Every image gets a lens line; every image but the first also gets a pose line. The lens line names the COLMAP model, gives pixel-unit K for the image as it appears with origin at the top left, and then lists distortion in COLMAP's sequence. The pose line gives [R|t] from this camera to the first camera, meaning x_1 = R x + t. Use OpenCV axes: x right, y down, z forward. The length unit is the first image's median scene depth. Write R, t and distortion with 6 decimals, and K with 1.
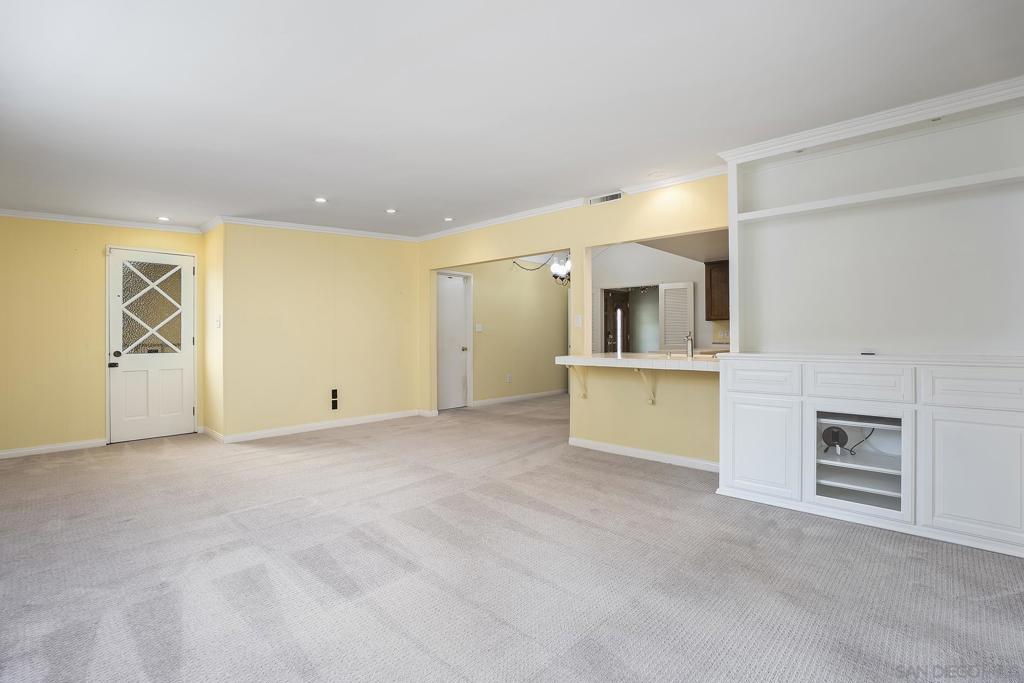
lens RADIAL K [[474.6, 0, 515.3], [0, 474.6, 335.3], [0, 0, 1]] dist [-0.023693, 0.000016]
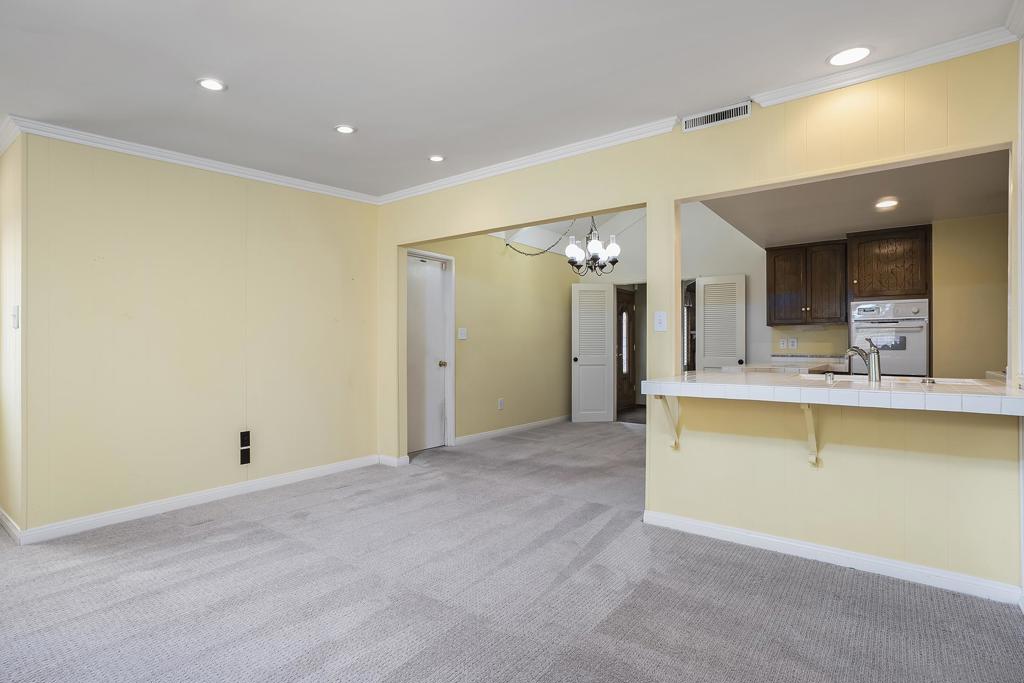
lens RADIAL K [[508.7, 0, 513.4], [0, 508.7, 345.2], [0, 0, 1]] dist [-0.009942, 0.000322]
pose [[0.994504, 0.002714, 0.104663, -0.091832], [-0.002717, 0.999996, -0.000113, 0.001217], [-0.104663, -0.000172, 0.994508, 0.269518]]
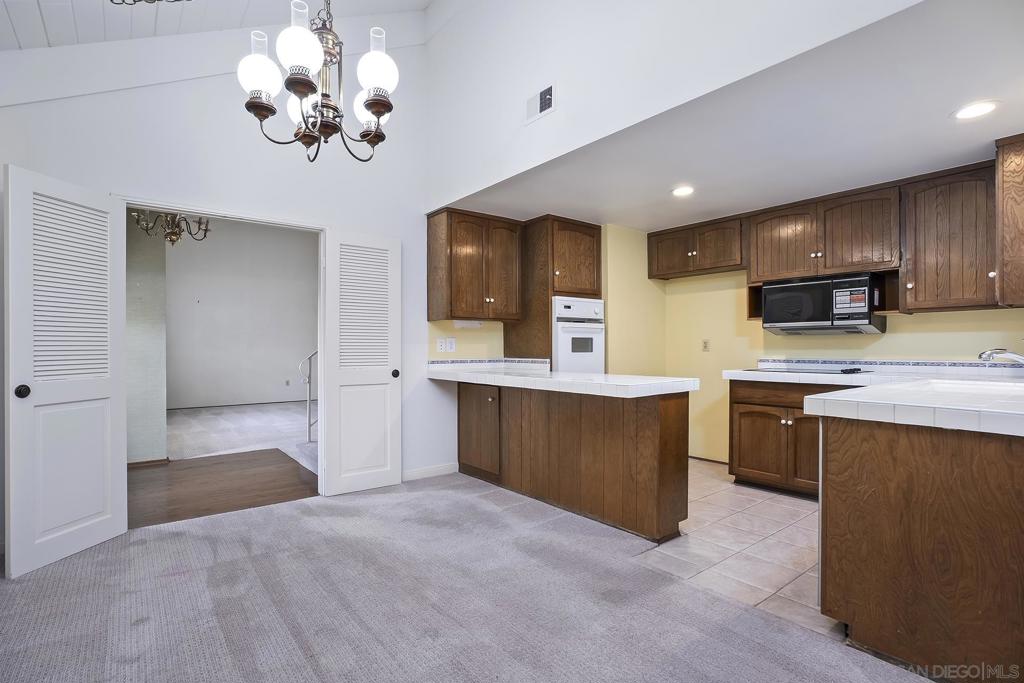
lens RADIAL K [[493.3, 0, 511.5], [0, 493.3, 347.5], [0, 0, 1]] dist [-0.038585, 0.018141]
pose [[0.146552, -0.002914, 0.989199, -0.143510], [0.001760, 0.999995, 0.002685, -0.001199], [-0.989201, 0.001348, 0.146557, 0.950620]]
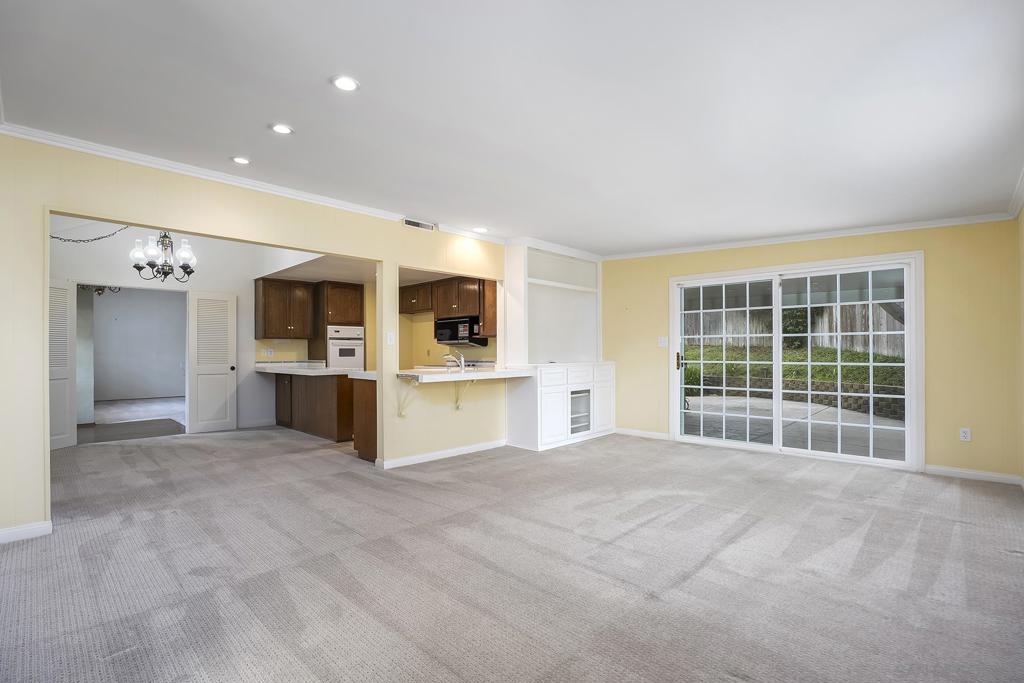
lens RADIAL K [[478.3, 0, 490.4], [0, 478.3, 353.8], [0, 0, 1]] dist [-0.002938, 0.000001]
pose [[0.051125, -0.000522, 0.998692, -0.609154], [0.002716, 0.999996, 0.000384, 0.000724], [-0.998689, 0.002693, 0.051126, 0.546047]]
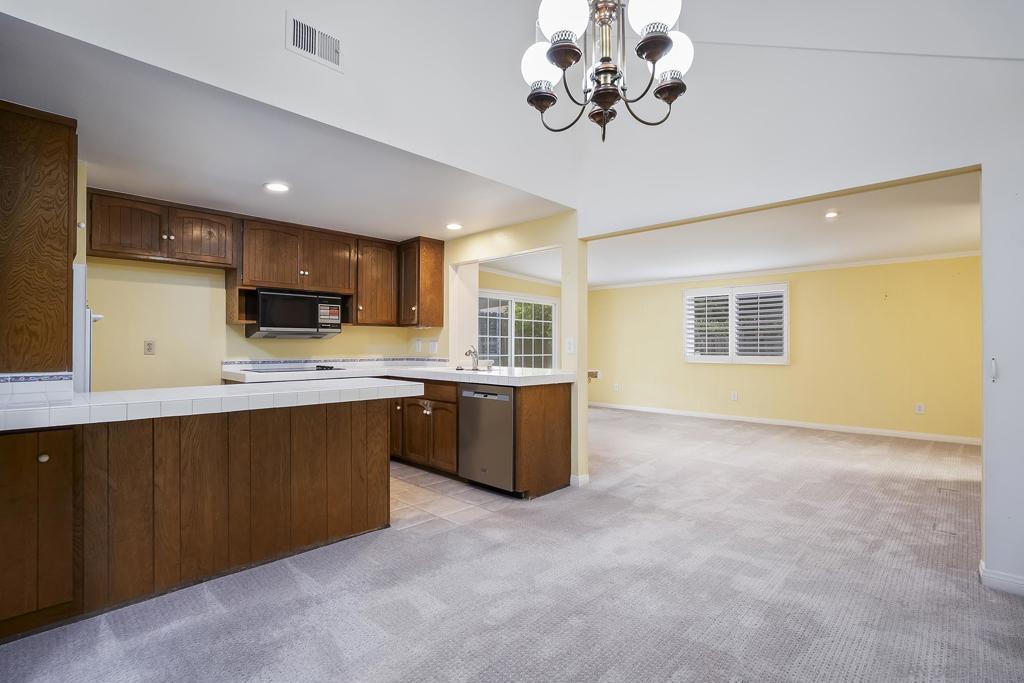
lens RADIAL K [[483.5, 0, 512.0], [0, 483.5, 341.5], [0, 0, 1]] dist [-0.001081, -0.000038]
pose [[-0.999711, -0.003363, 0.023822, 0.161792], [-0.003604, 0.999943, -0.010056, -0.004794], [-0.023786, -0.010139, -0.999666, 1.350054]]
